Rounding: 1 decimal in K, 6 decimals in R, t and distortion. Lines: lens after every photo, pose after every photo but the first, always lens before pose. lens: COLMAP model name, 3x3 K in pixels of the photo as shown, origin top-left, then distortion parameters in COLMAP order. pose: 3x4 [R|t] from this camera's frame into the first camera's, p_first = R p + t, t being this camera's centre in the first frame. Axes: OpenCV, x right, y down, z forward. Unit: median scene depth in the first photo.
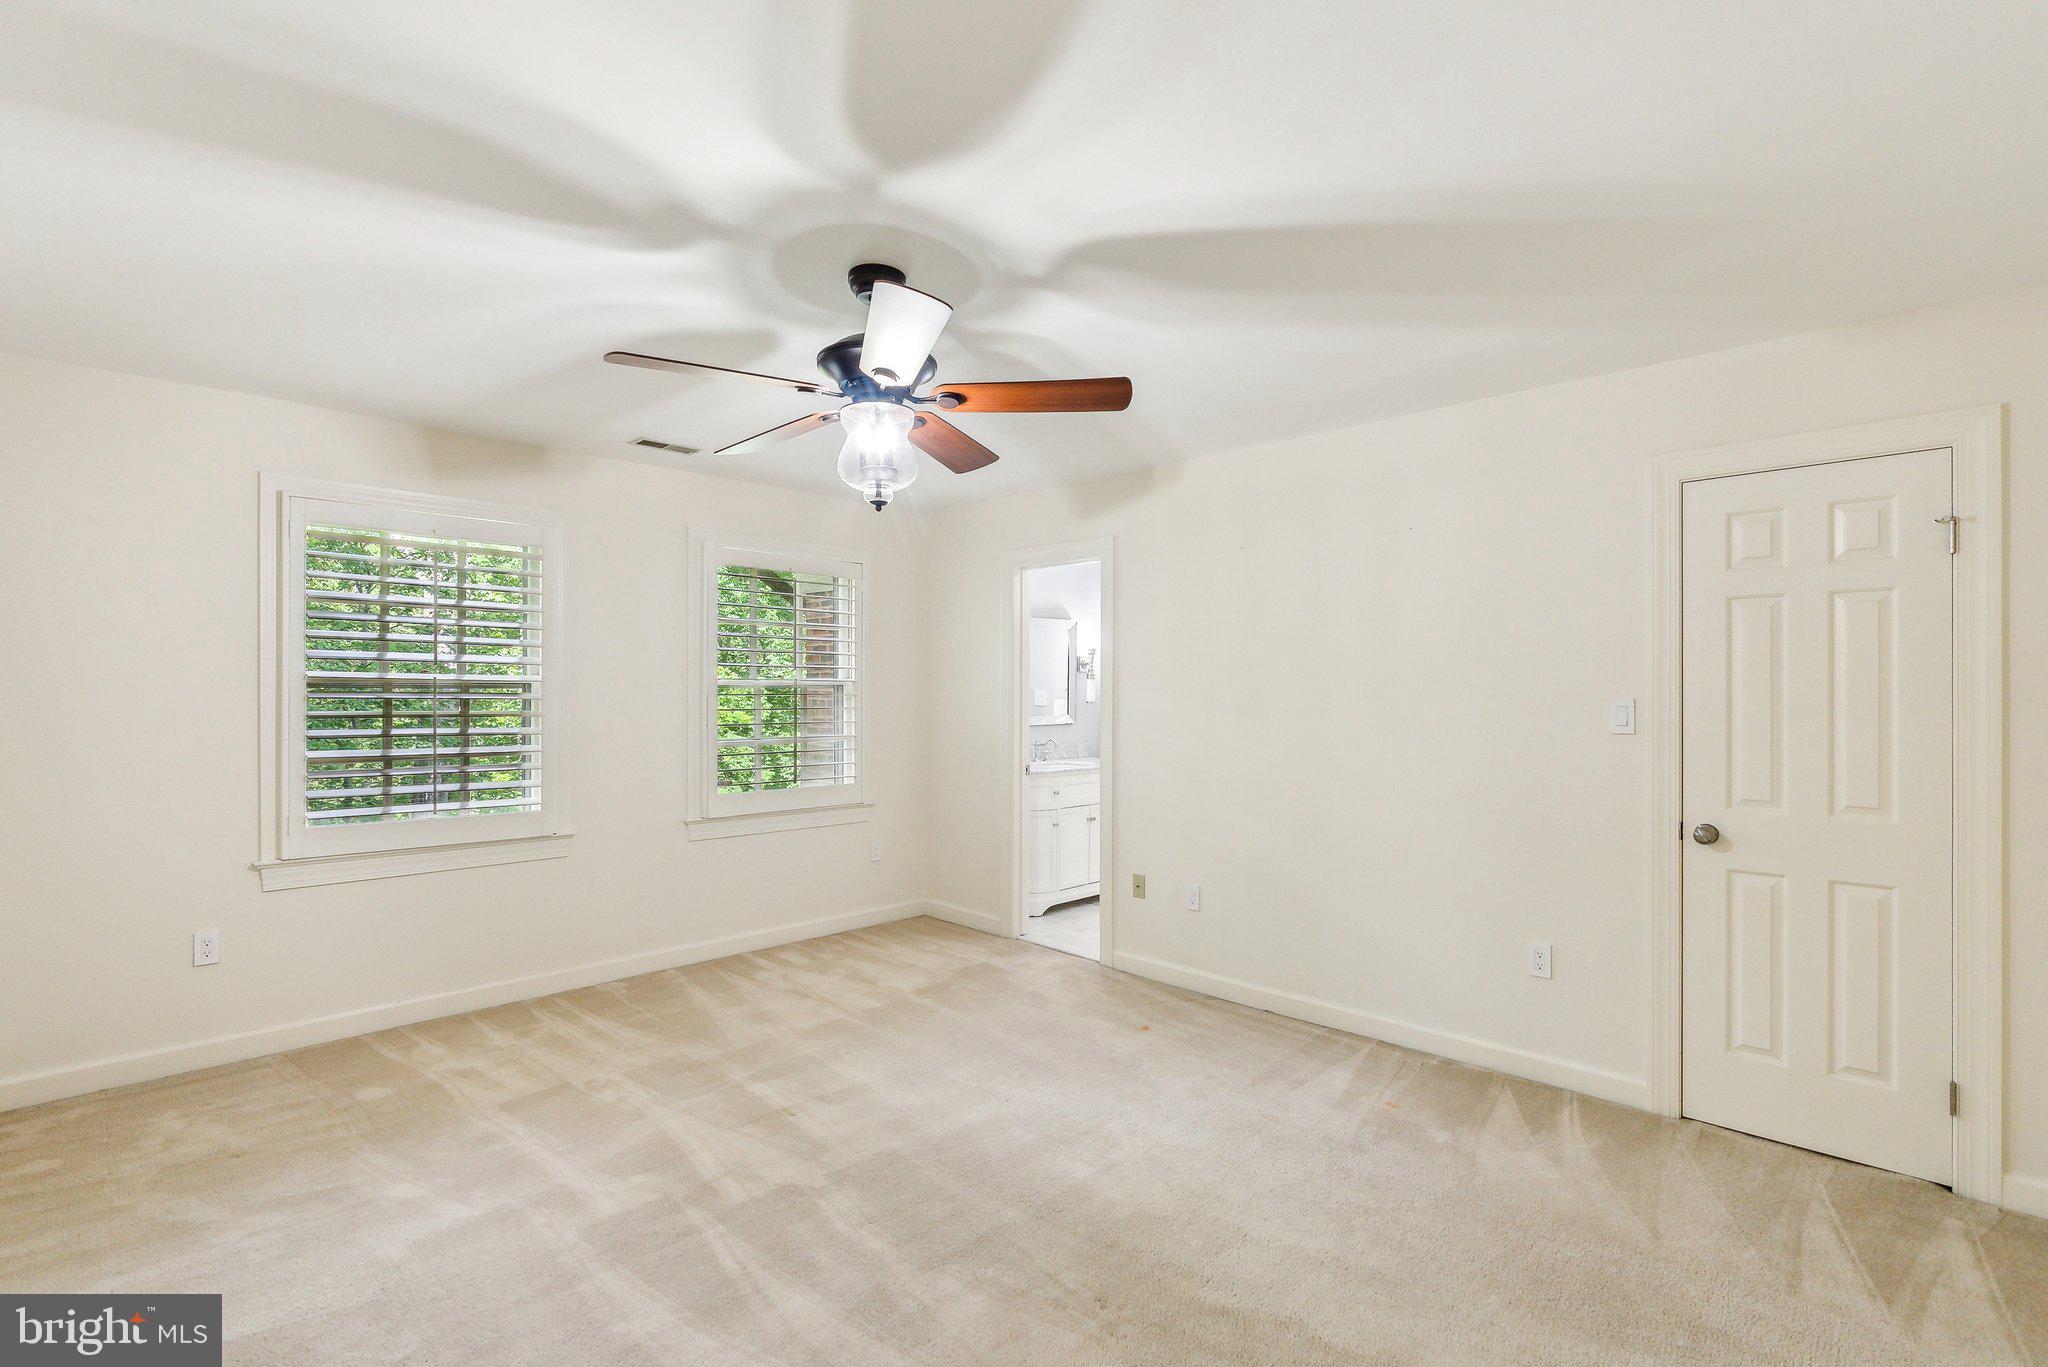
lens RADIAL K [[943.3, 0, 1014.8], [0, 943.3, 687.4], [0, 0, 1]] dist [-0.009310, 0.003663]
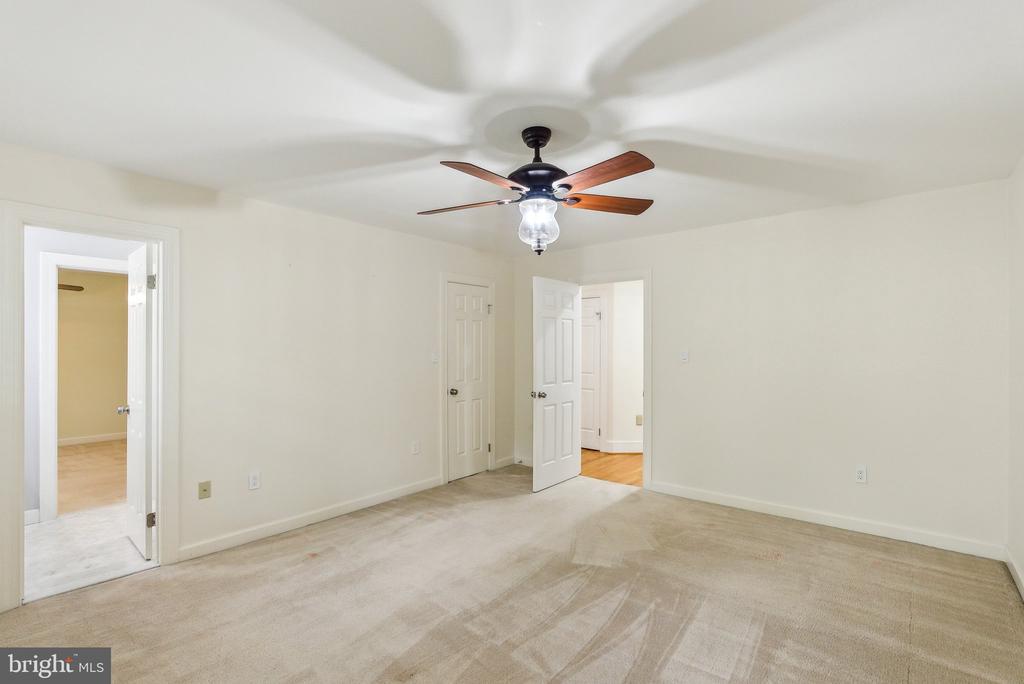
lens RADIAL K [[471.6, 0, 507.6], [0, 471.6, 344.2], [0, 0, 1]] dist [-0.009310, 0.003663]
pose [[-0.077557, 0.004529, 0.996978, -0.712415], [-0.000895, 0.999989, -0.004613, -0.001128], [-0.996987, -0.001250, -0.077552, 0.732510]]
